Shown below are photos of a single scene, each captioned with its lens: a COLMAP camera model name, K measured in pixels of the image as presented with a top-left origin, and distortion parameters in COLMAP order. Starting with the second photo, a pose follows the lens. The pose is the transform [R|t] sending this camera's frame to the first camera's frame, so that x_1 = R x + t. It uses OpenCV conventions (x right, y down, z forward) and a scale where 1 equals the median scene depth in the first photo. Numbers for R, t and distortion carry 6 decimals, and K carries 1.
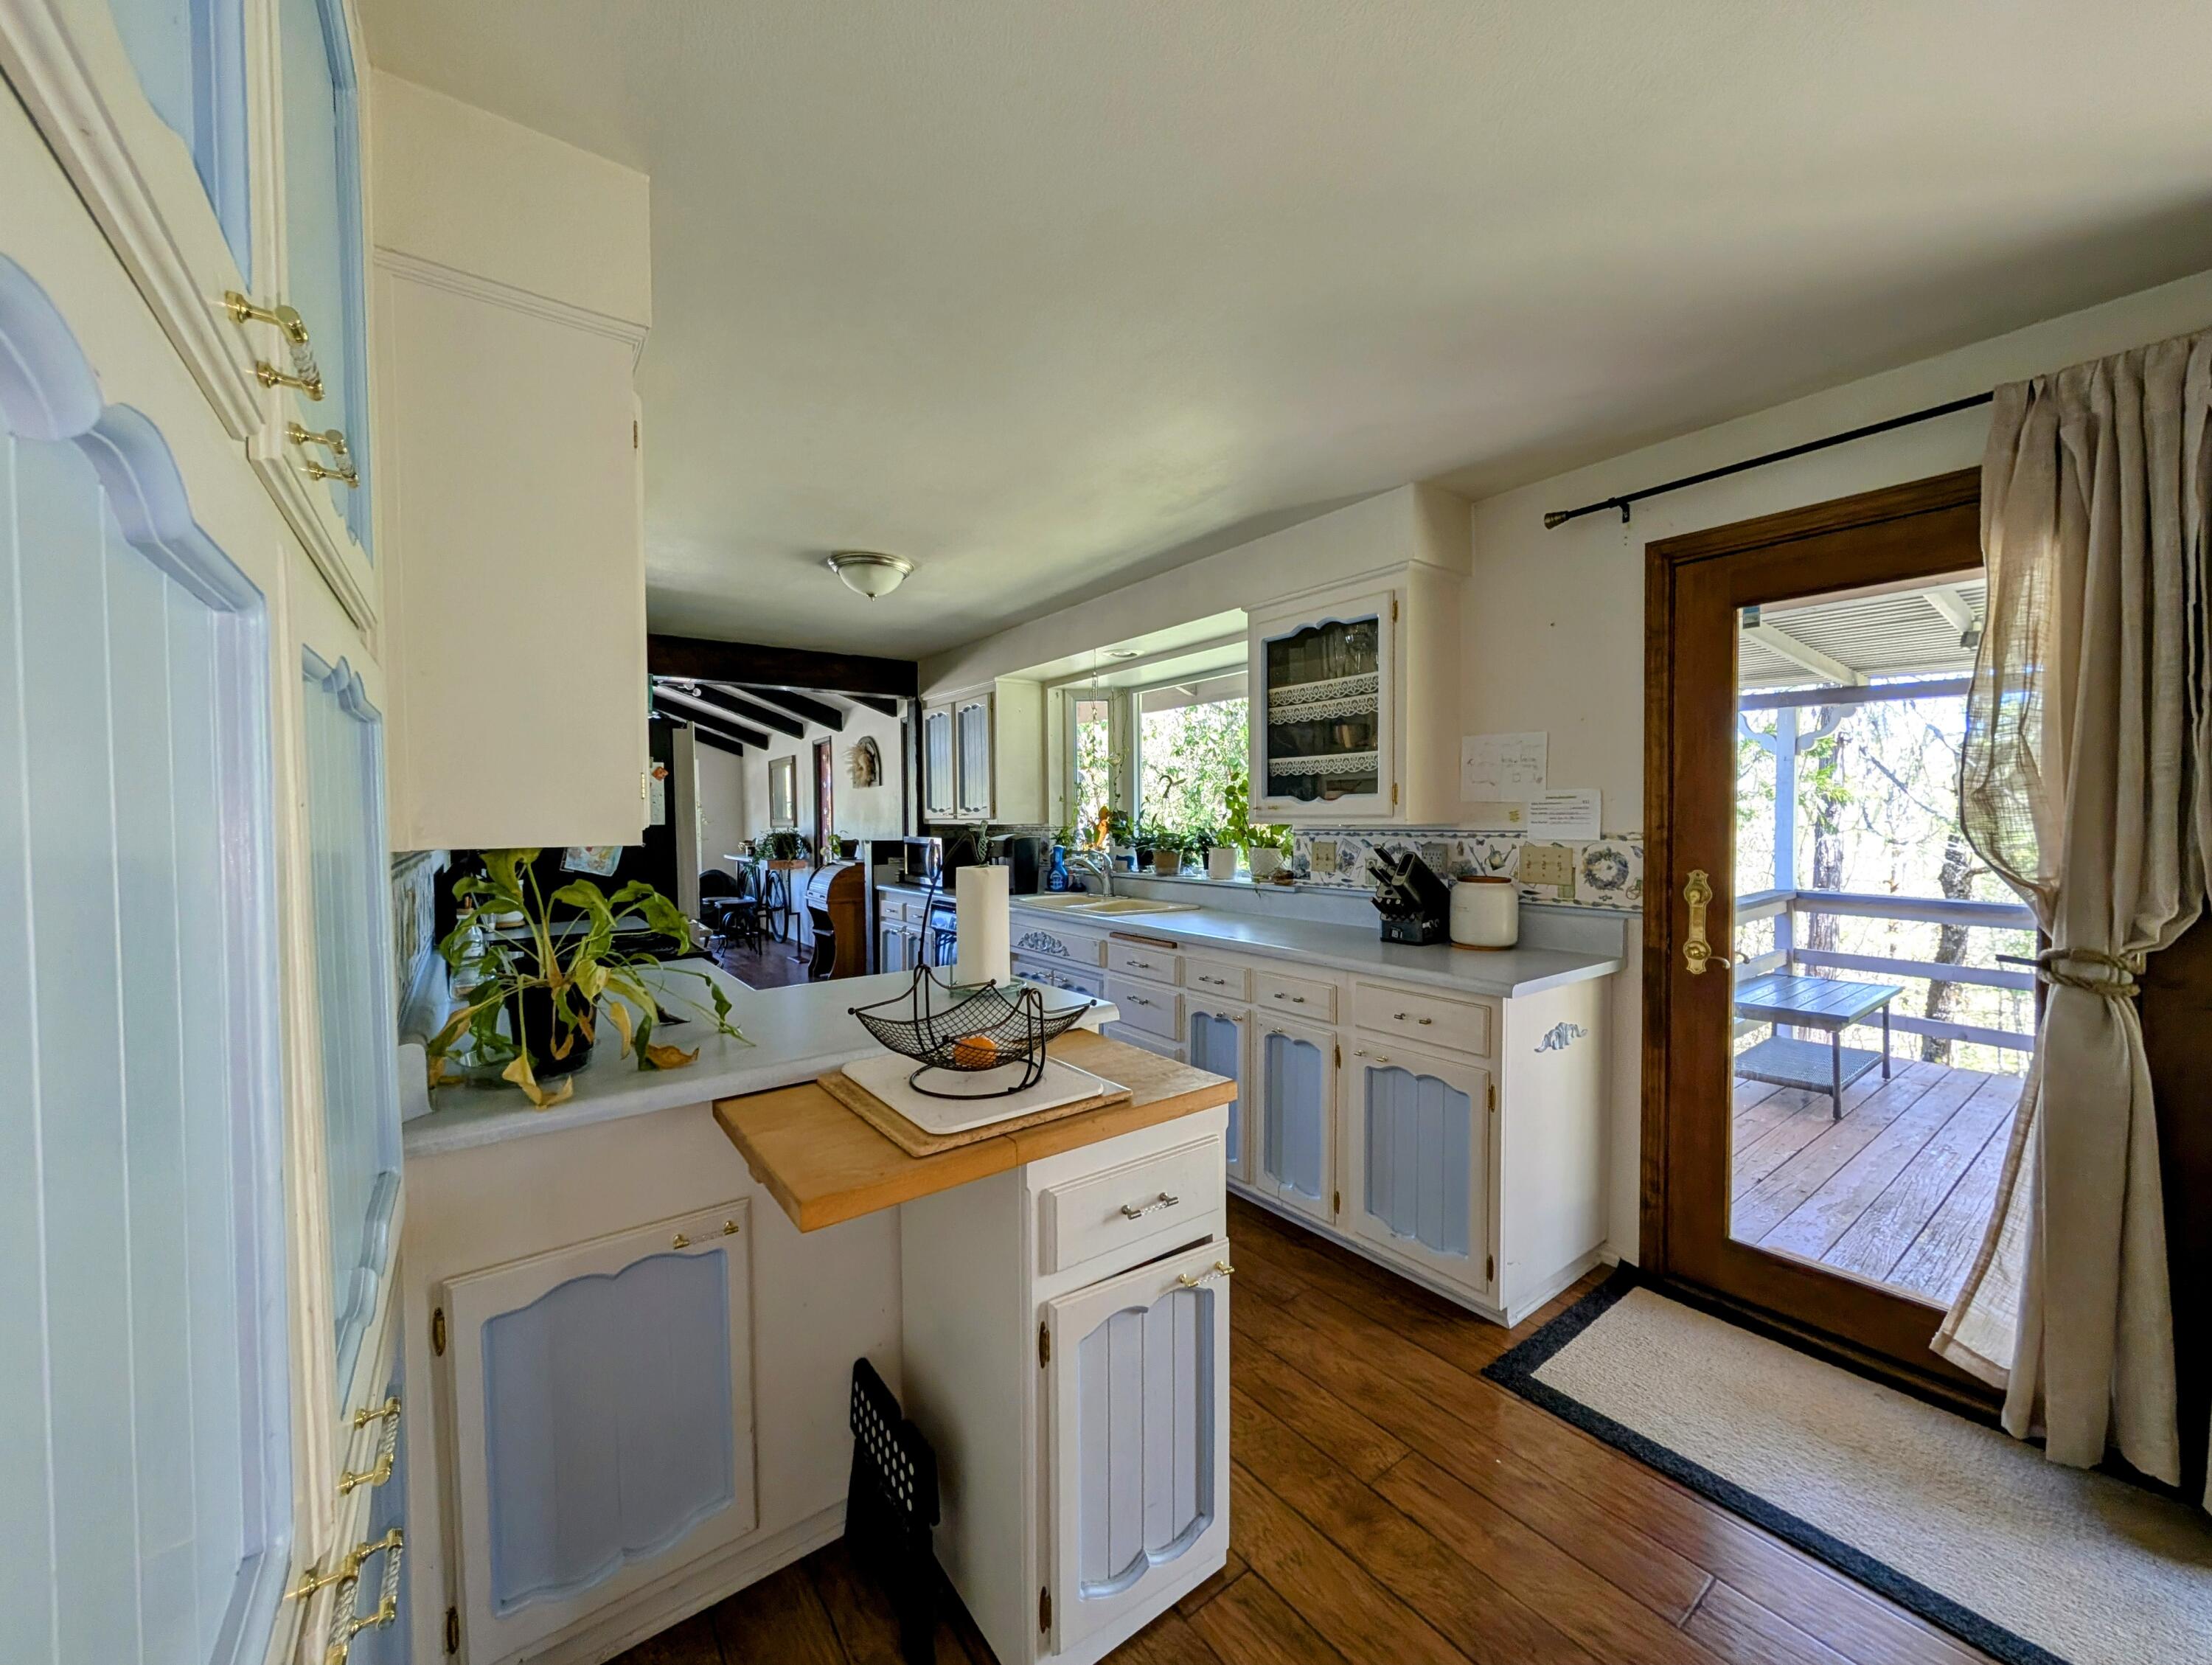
lens RADIAL K [[835.1, 0, 1106.0], [0, 835.1, 832.5], [0, 0, 1]] dist [0.001076, 0.000113]
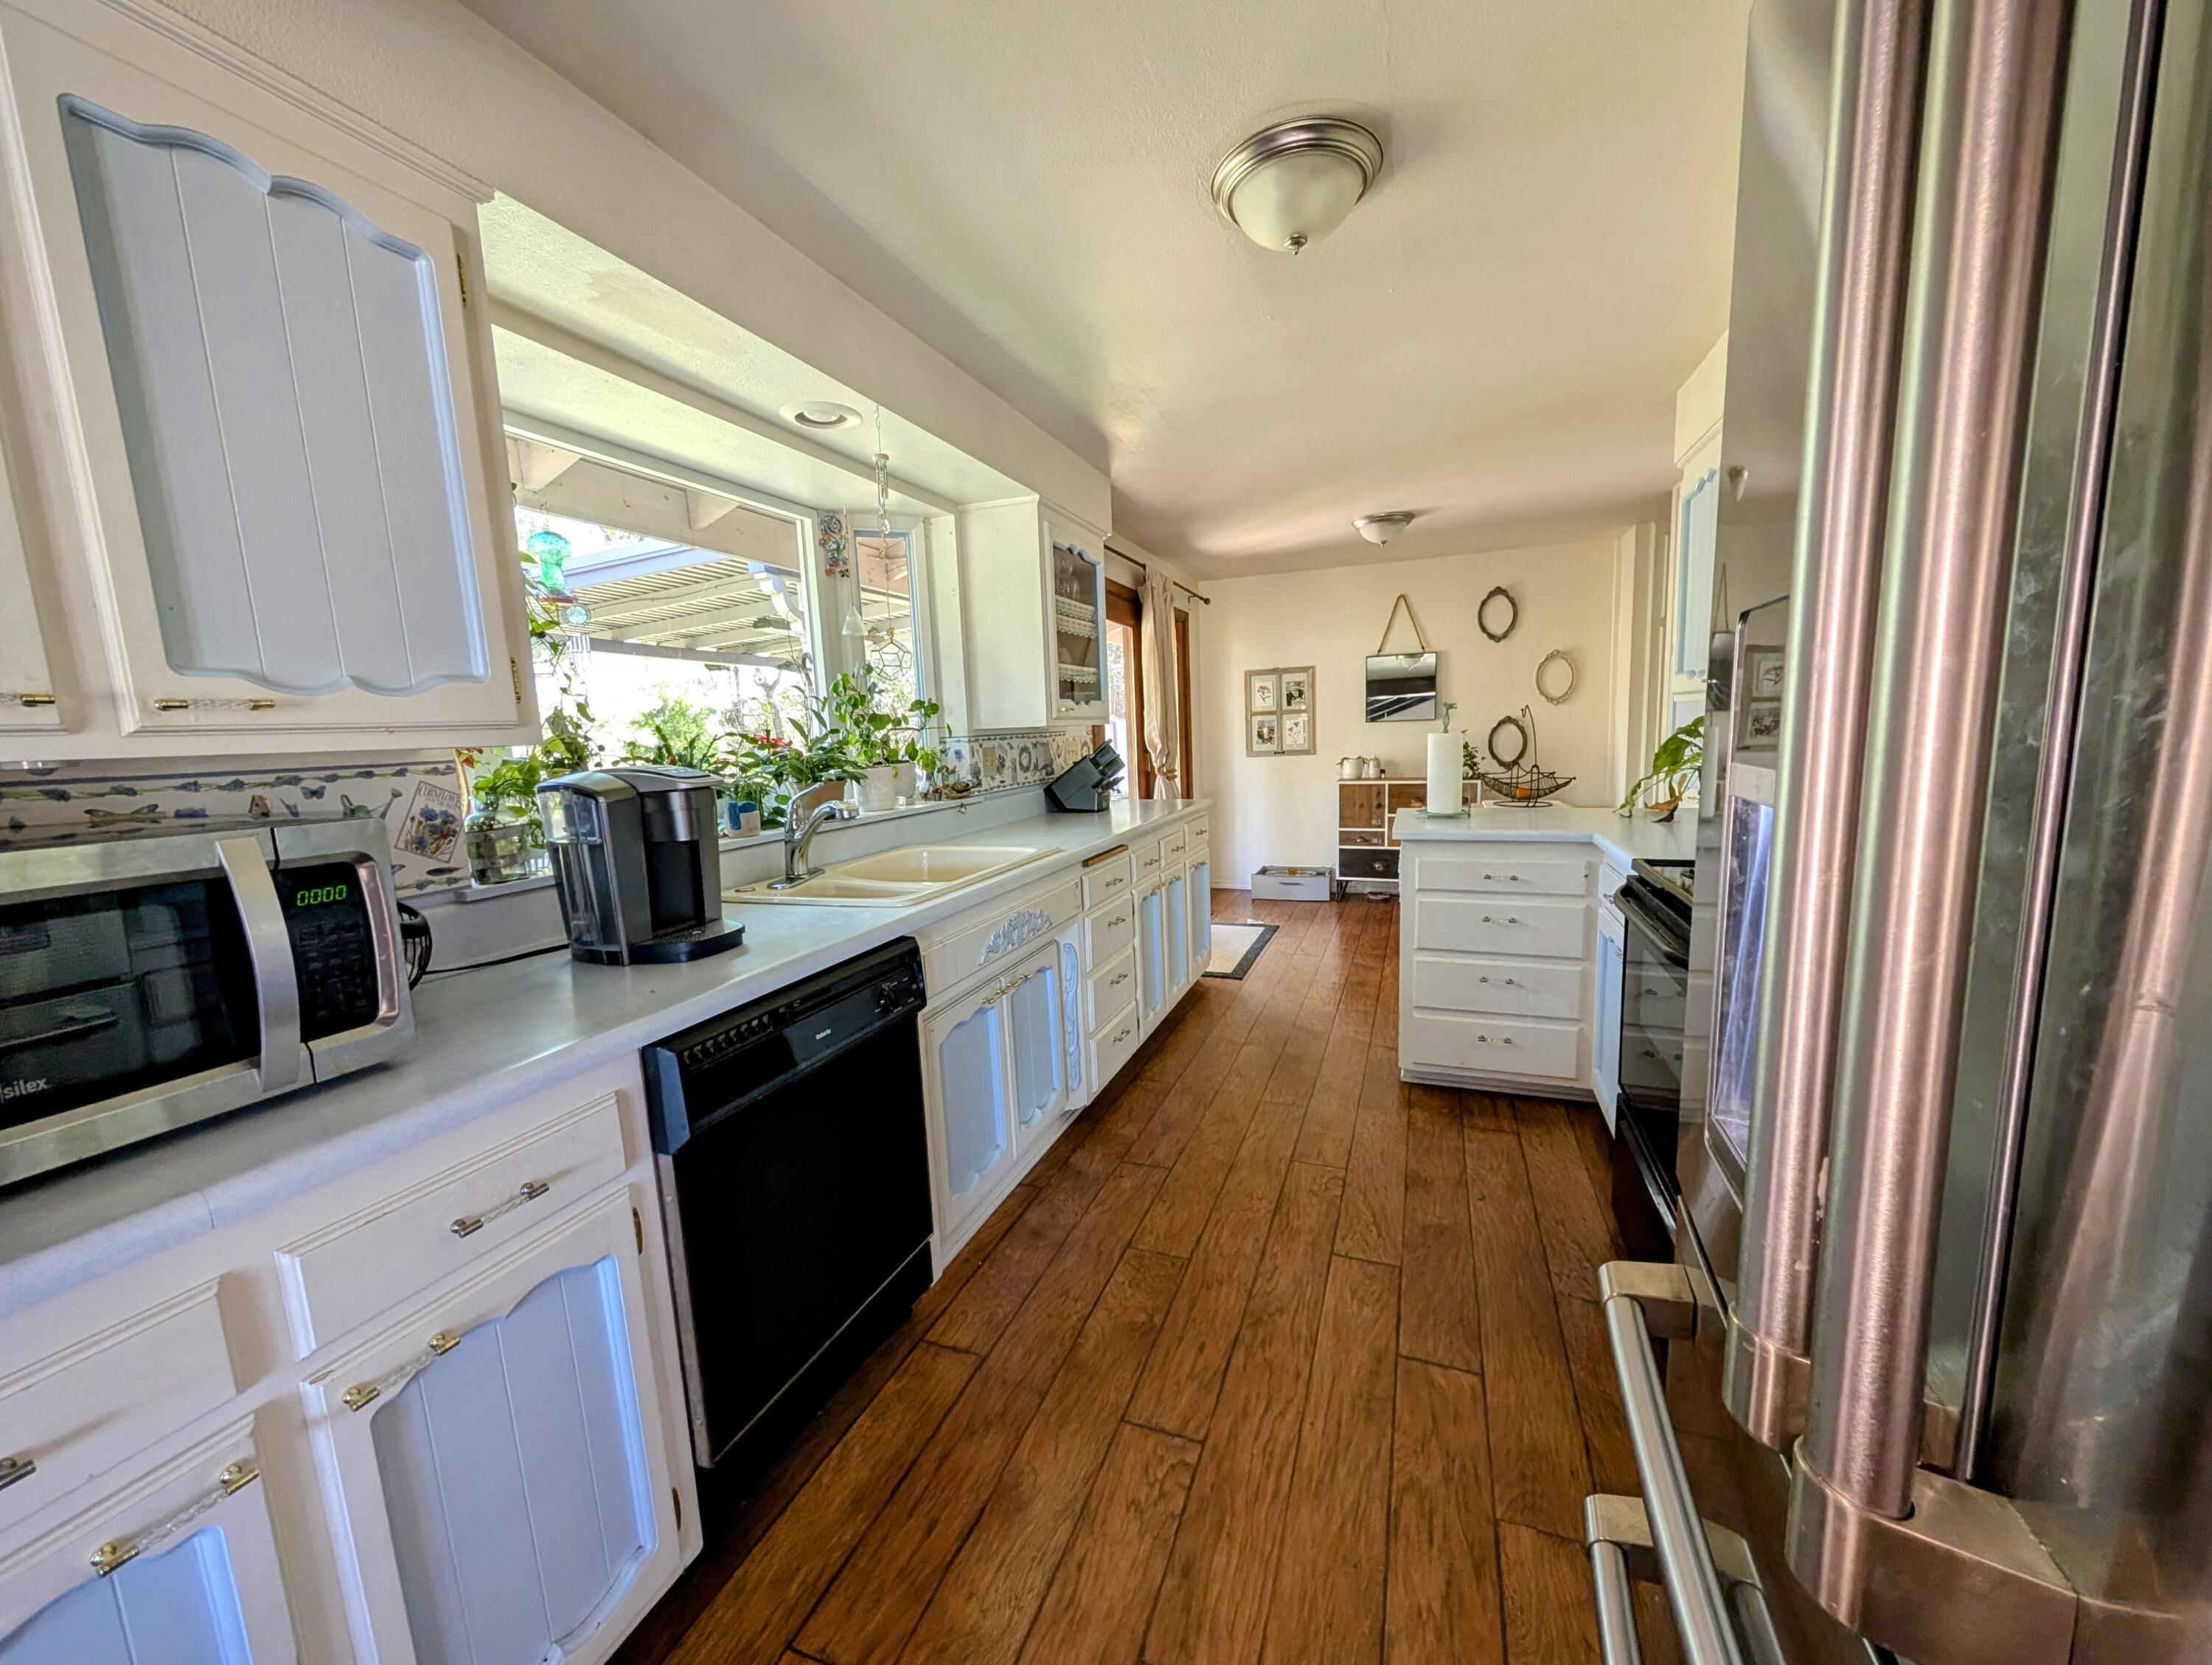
lens RADIAL K [[835.1, 0, 1106.0], [0, 835.1, 832.5], [0, 0, 1]] dist [0.001076, 0.000113]
pose [[-0.487314, -0.101389, 0.867321, -0.700514], [0.059421, 0.987084, 0.148775, -0.029736], [-0.871203, 0.124037, -0.474995, 1.347324]]
